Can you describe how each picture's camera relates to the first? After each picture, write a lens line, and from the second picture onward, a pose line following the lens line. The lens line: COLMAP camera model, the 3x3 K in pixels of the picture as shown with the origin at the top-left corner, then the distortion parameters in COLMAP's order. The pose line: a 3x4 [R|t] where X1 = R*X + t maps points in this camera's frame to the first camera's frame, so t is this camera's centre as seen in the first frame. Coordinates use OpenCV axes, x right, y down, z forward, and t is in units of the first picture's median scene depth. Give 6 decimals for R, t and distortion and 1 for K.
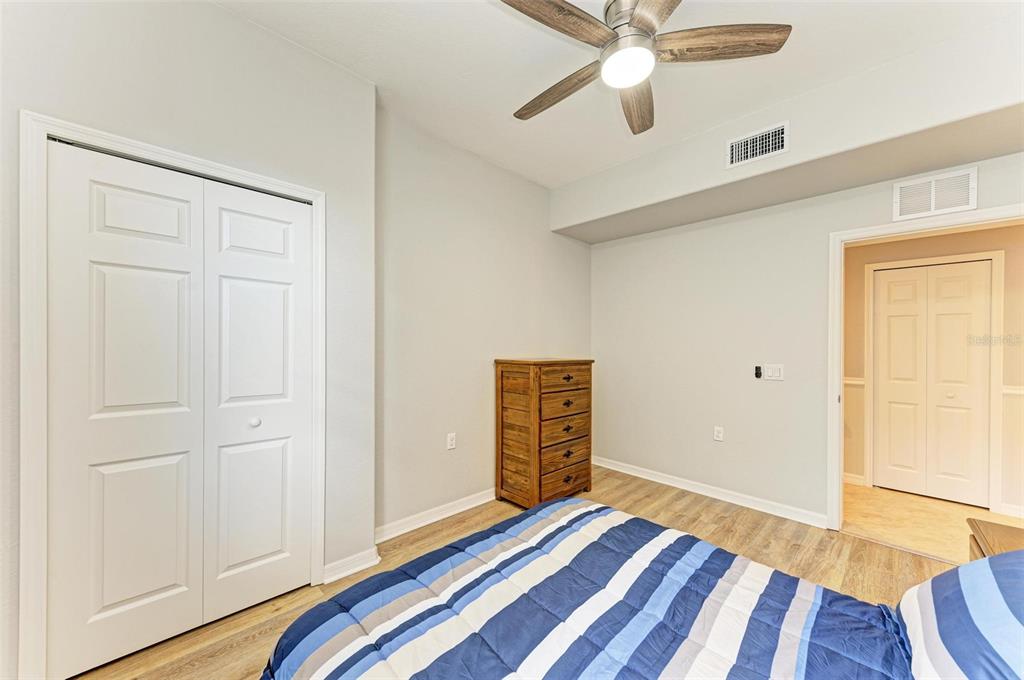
lens RADIAL K [[369.4, 0, 513.0], [0, 369.4, 342.4], [0, 0, 1]] dist [0.002714, 0.000110]
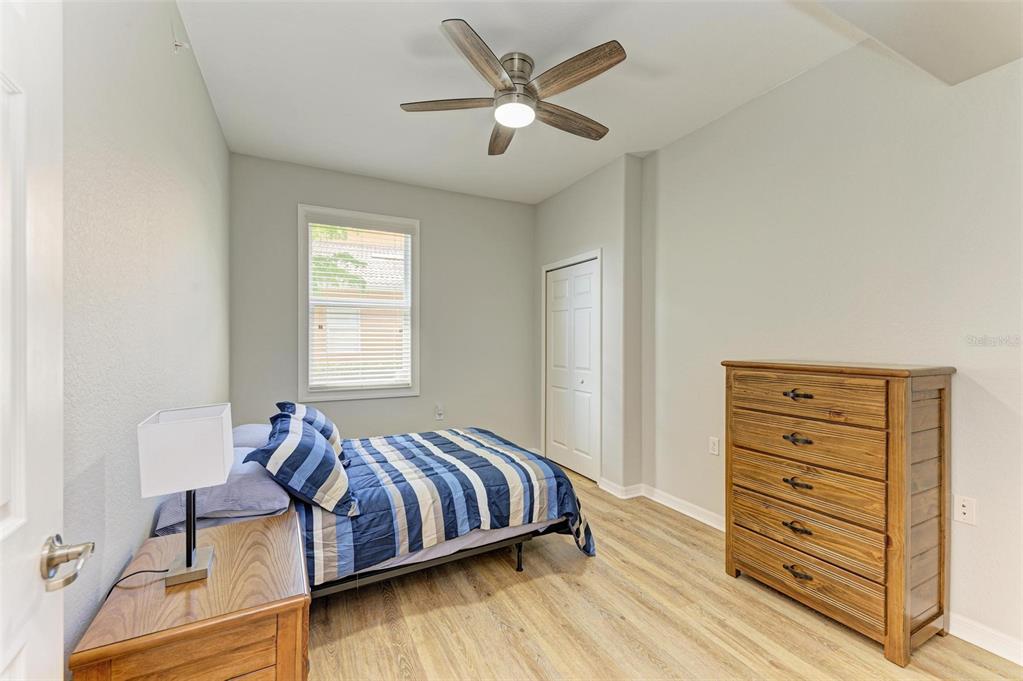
lens RADIAL K [[405.3, 0, 508.3], [0, 405.3, 343.4], [0, 0, 1]] dist [0.001481, -0.000274]
pose [[-0.290394, -0.009579, -0.956859, 0.901009], [0.000891, 0.999947, -0.010281, 0.023321], [0.956907, -0.003838, -0.290370, 0.773084]]
